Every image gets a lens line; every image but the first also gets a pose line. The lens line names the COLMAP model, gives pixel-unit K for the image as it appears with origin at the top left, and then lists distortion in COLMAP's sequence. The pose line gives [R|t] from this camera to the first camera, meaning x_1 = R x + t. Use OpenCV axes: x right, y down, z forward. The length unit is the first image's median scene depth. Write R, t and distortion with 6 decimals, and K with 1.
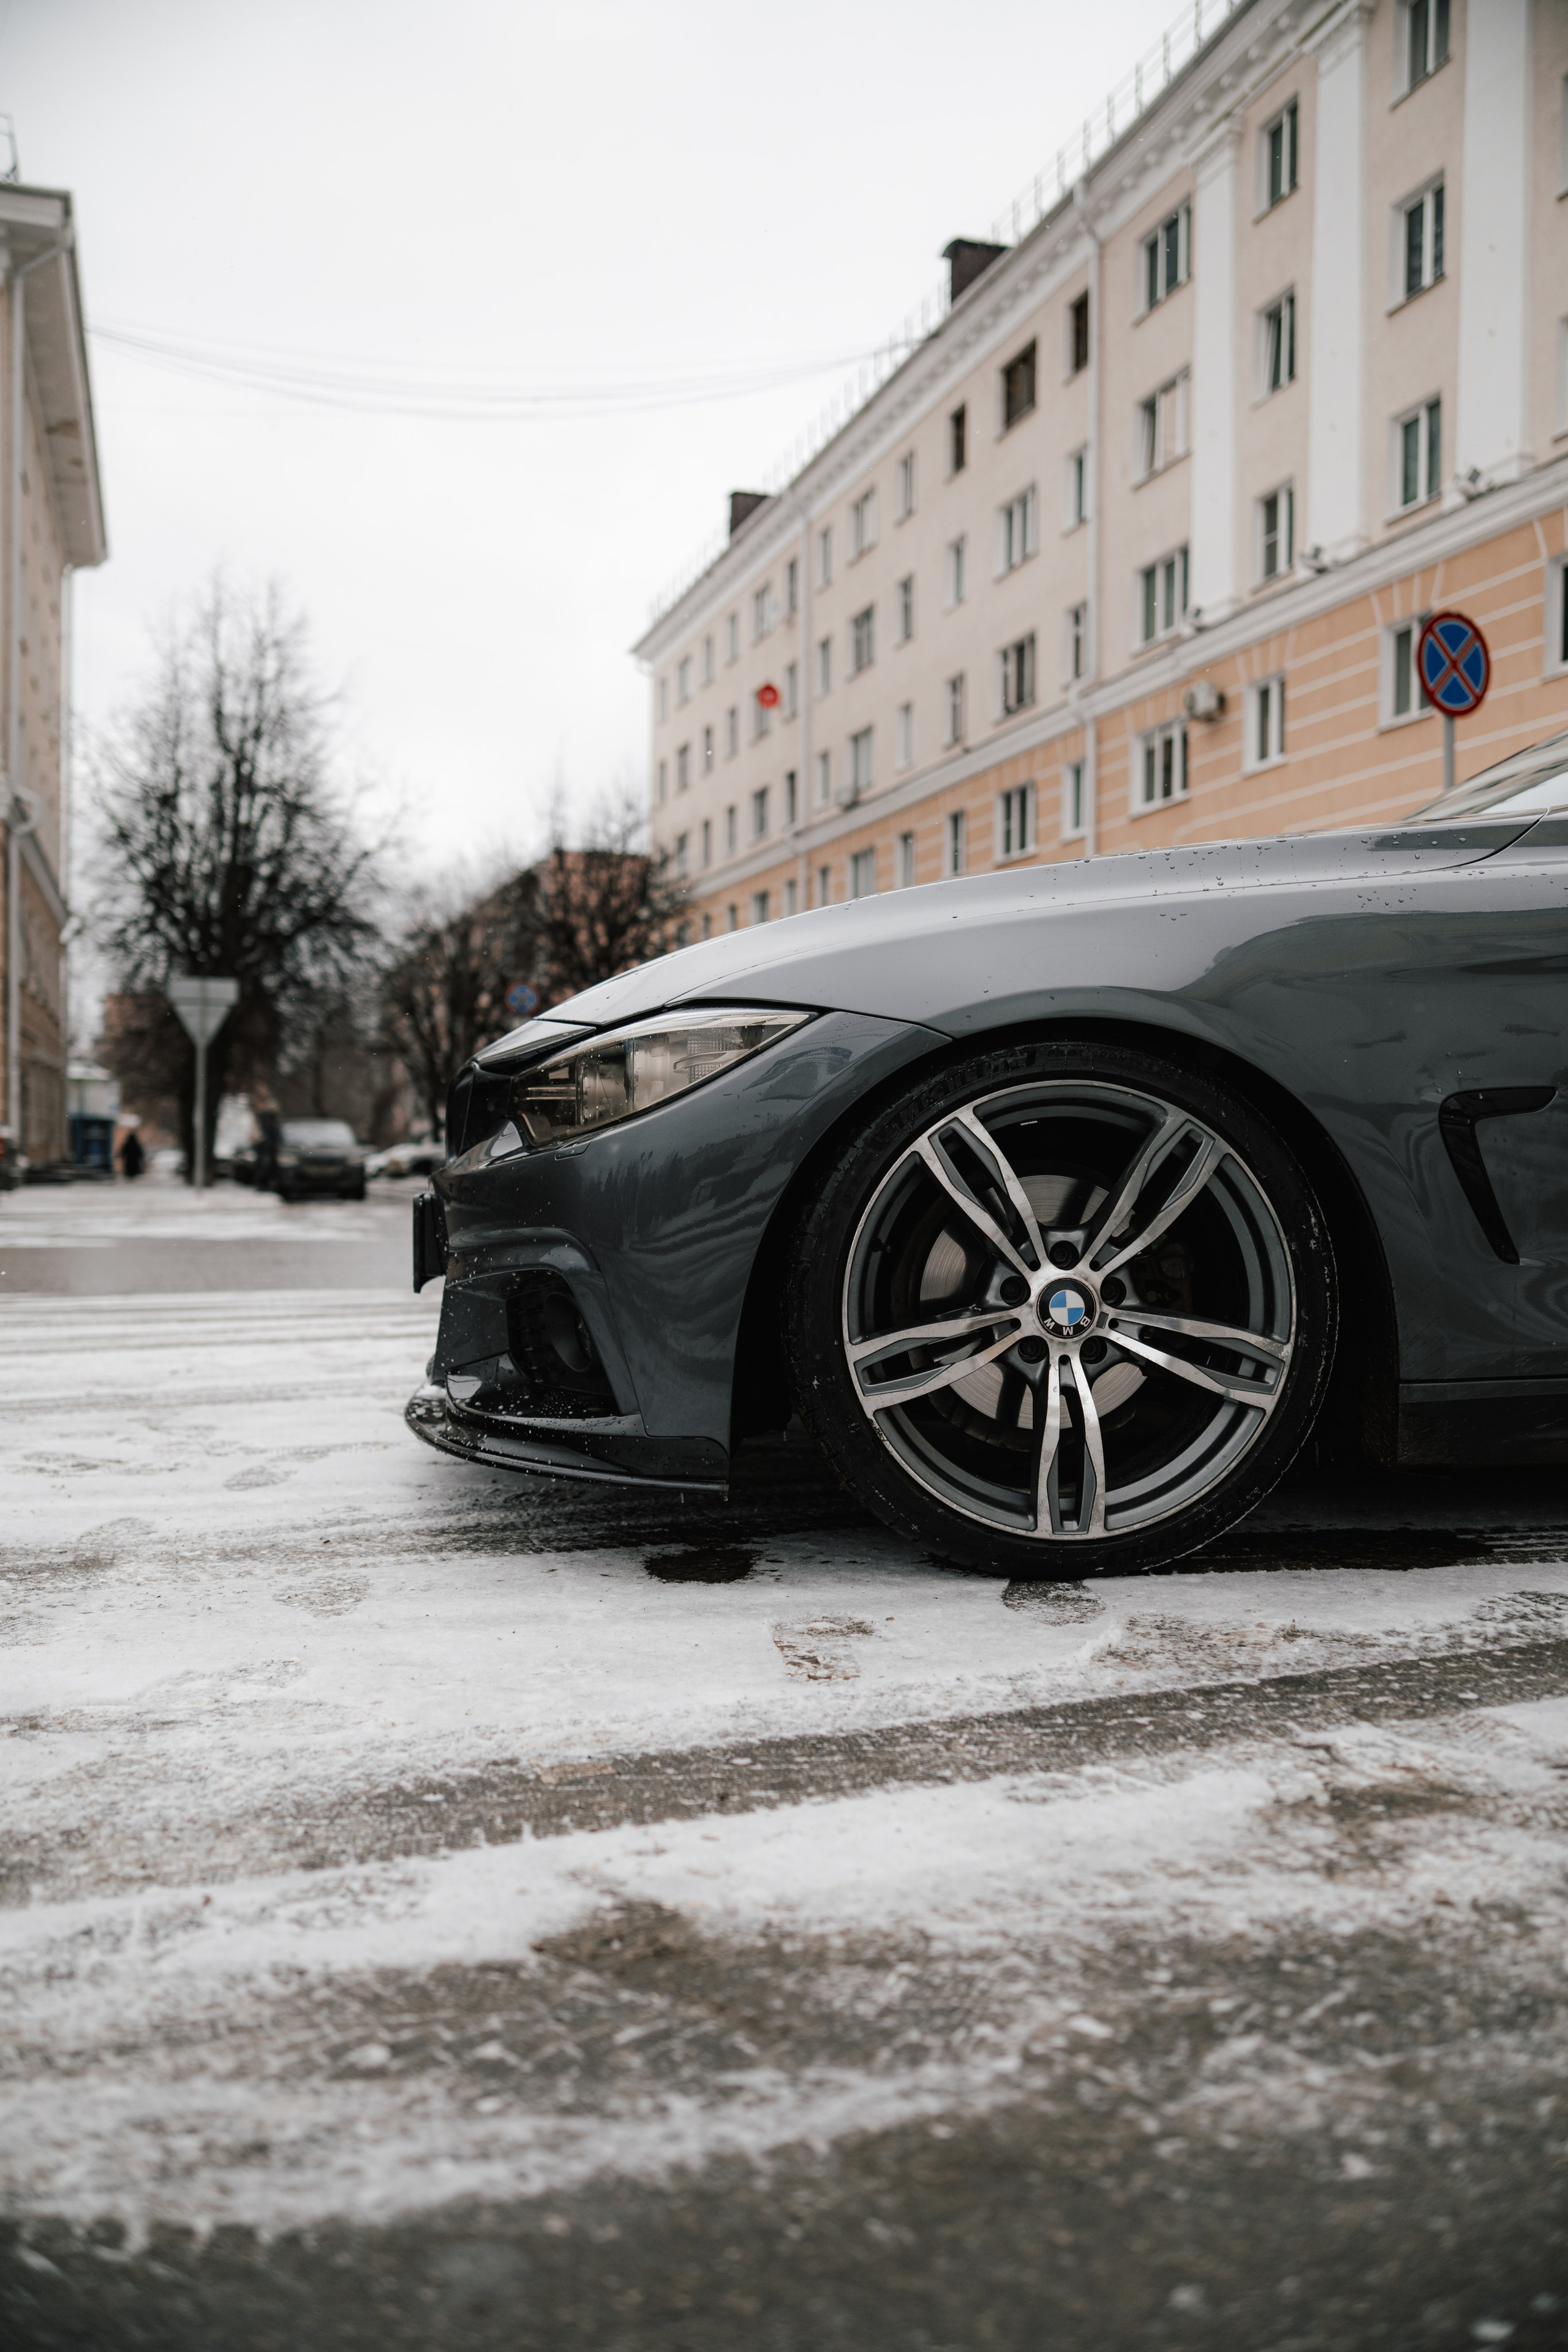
lens RADIAL K [[1886.5, 0, 780.0], [0, 1886.5, 1169.1], [0, 0, 1]] dist [-0.031344, 0.040001]
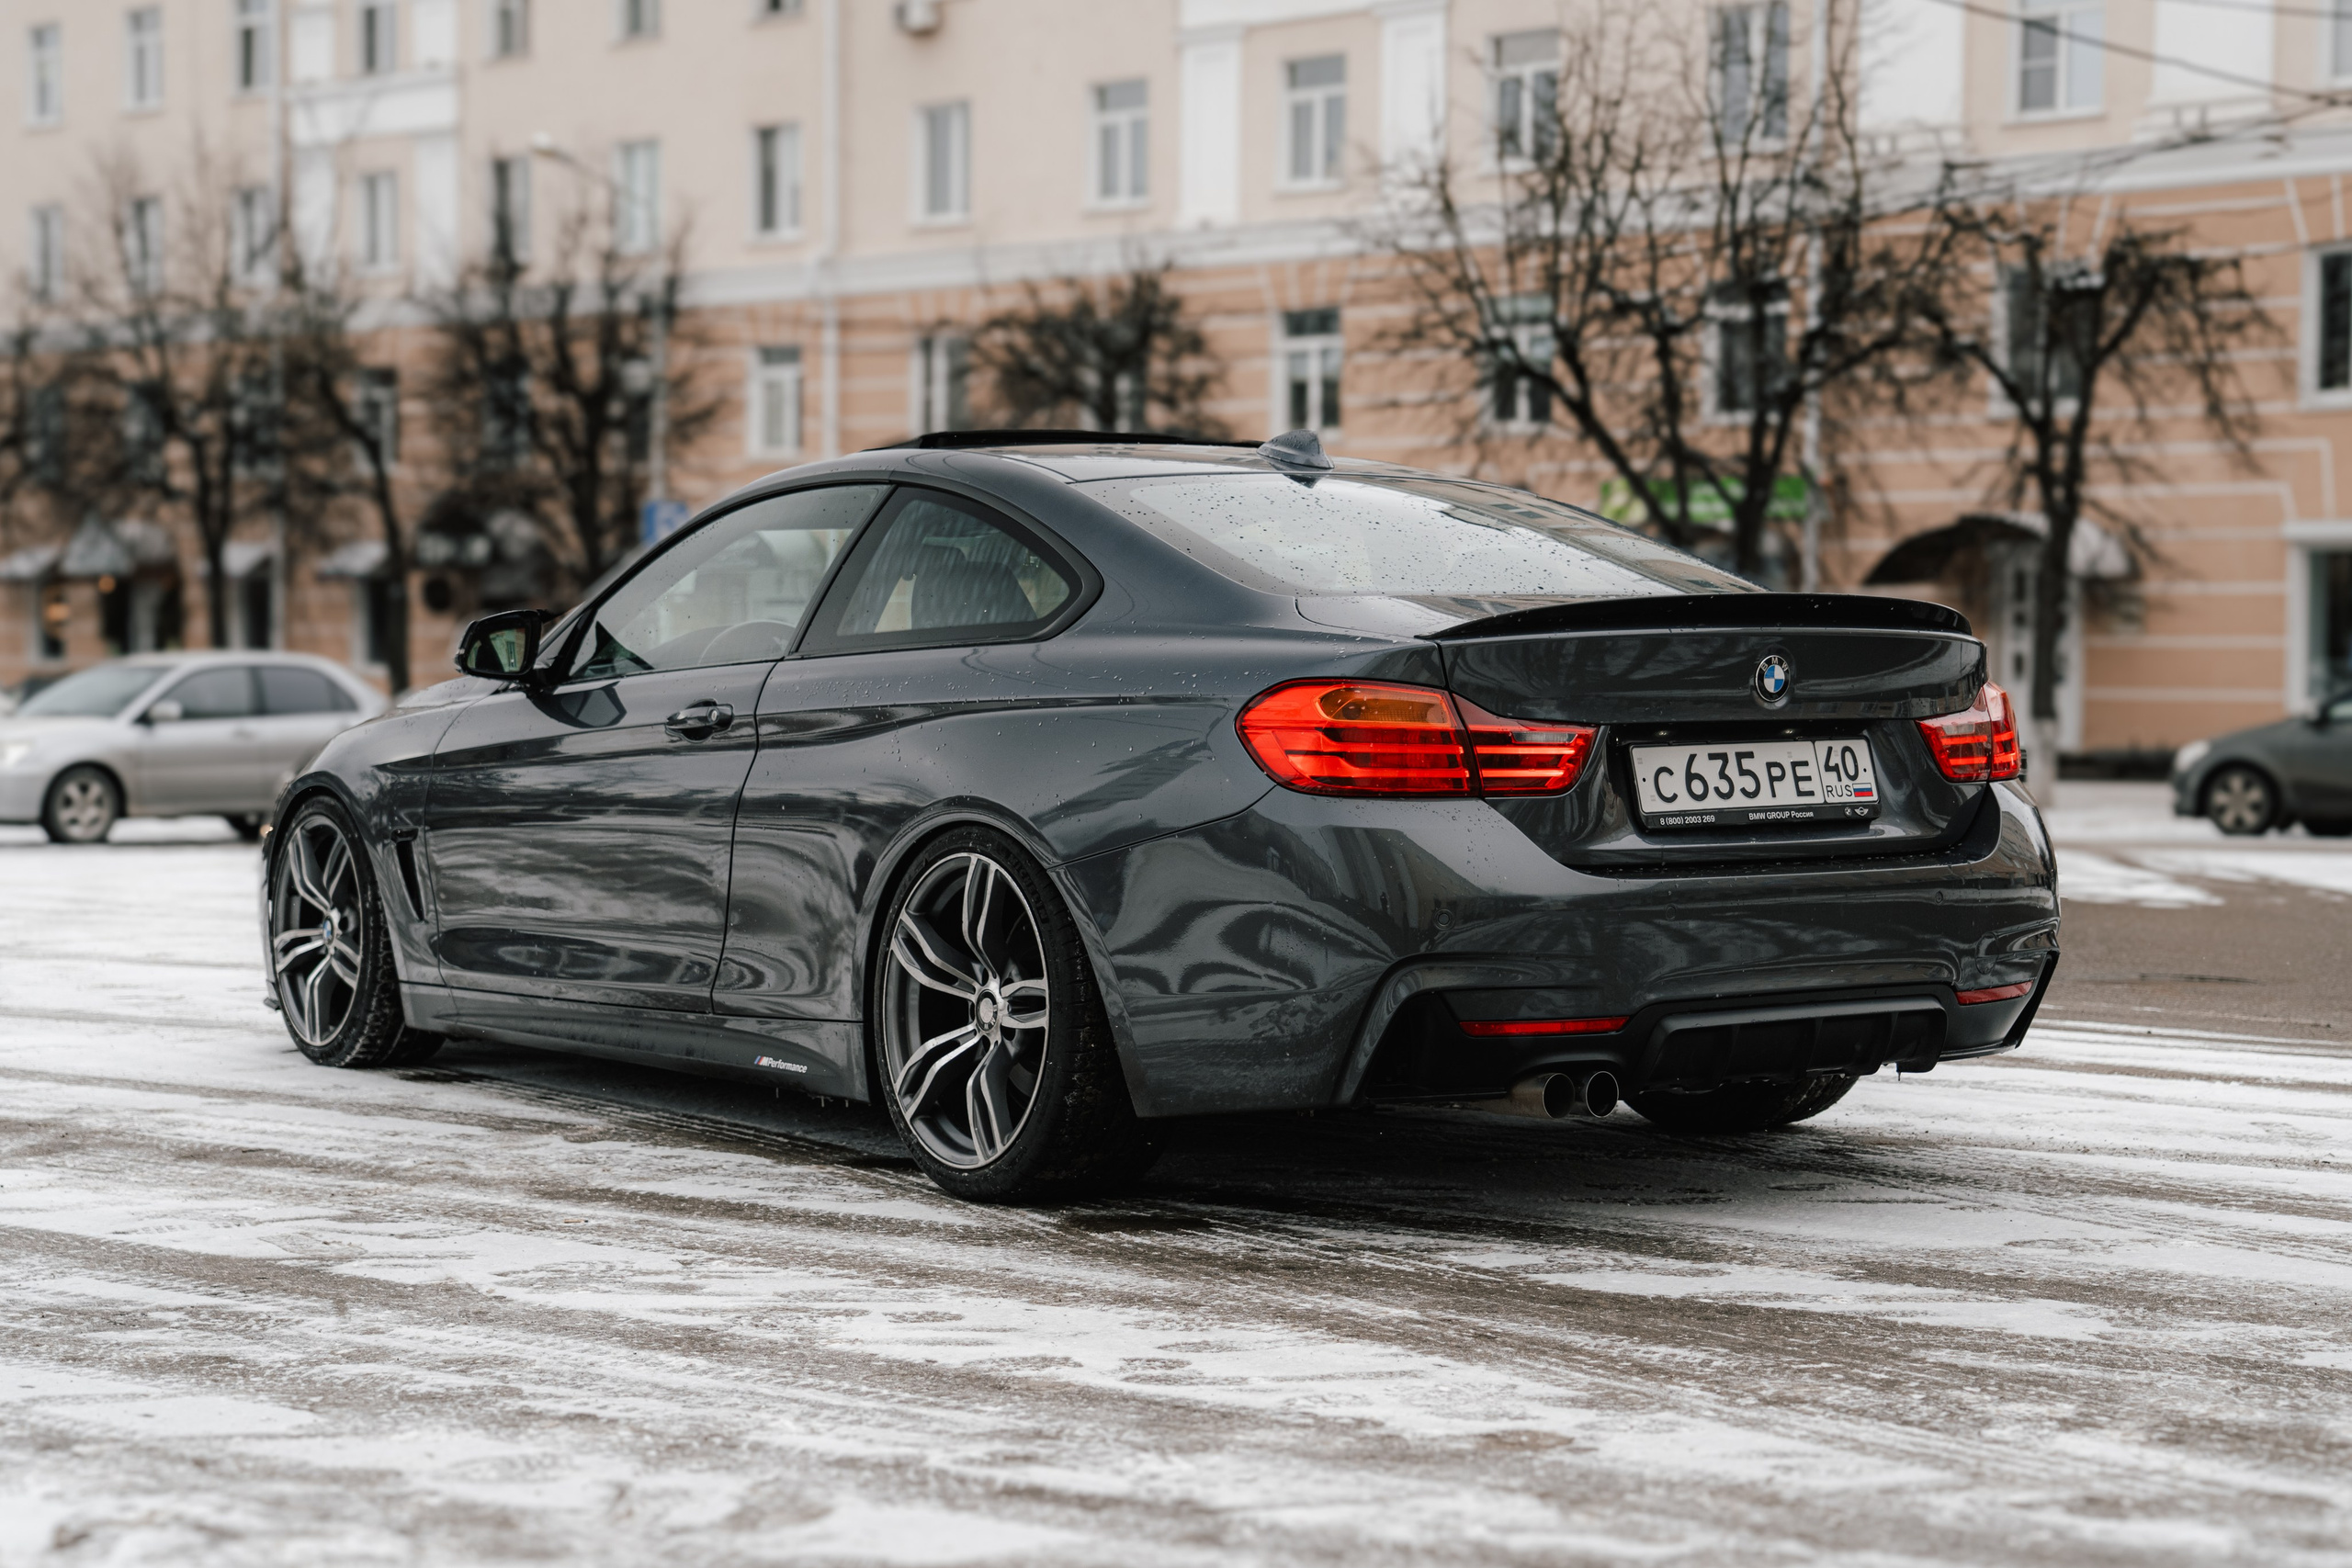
lens RADIAL K [[3714.9, 0, 1193.4], [0, 3714.9, 787.8], [0, 0, 1]] dist [0.054520, 0.000000]
pose [[0.518370, 0.030131, -0.854625, 3.959548], [-0.016124, 0.999546, 0.025460, -0.188620], [0.855004, 0.000583, 0.518621, -0.255910]]
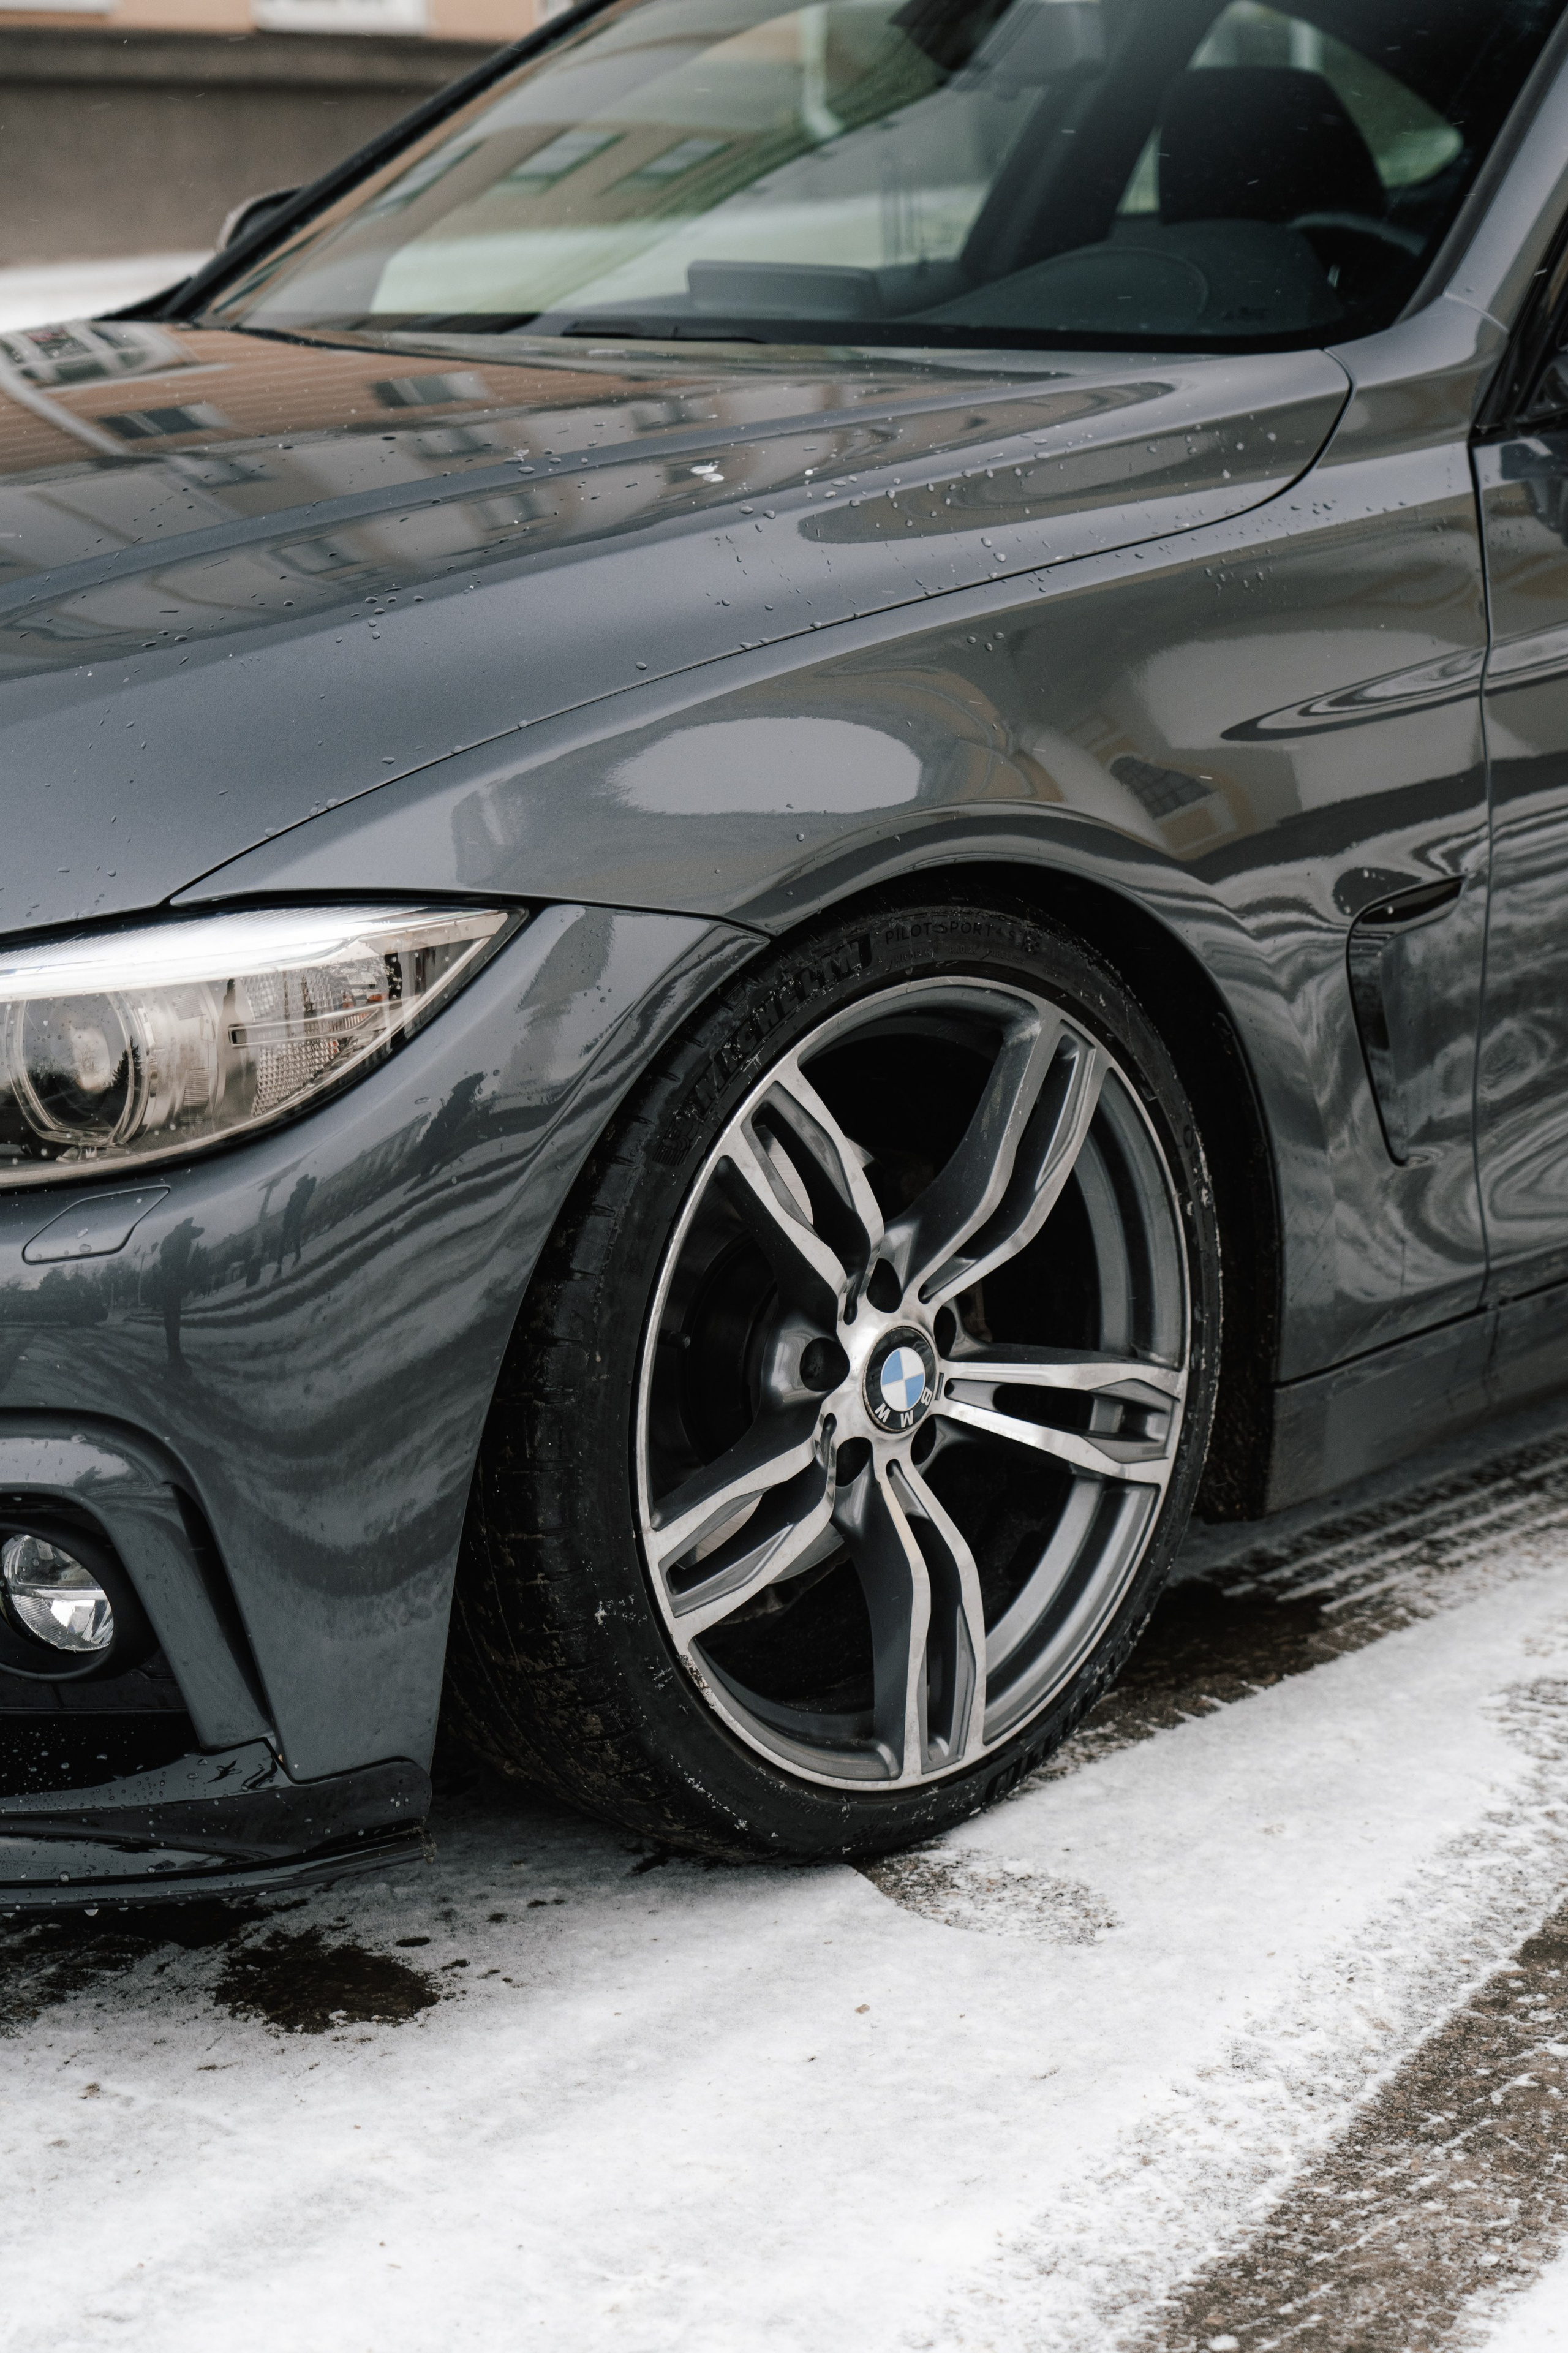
lens RADIAL K [[4642.1, 0, 798.1], [0, 4642.1, 1189.8], [0, 0, 1]] dist [0.065581, 0.000000]
pose [[0.734206, -0.163106, 0.659044, -0.763607], [0.027396, 0.977040, 0.211285, -0.271151], [-0.678374, -0.137072, 0.721817, 0.034897]]
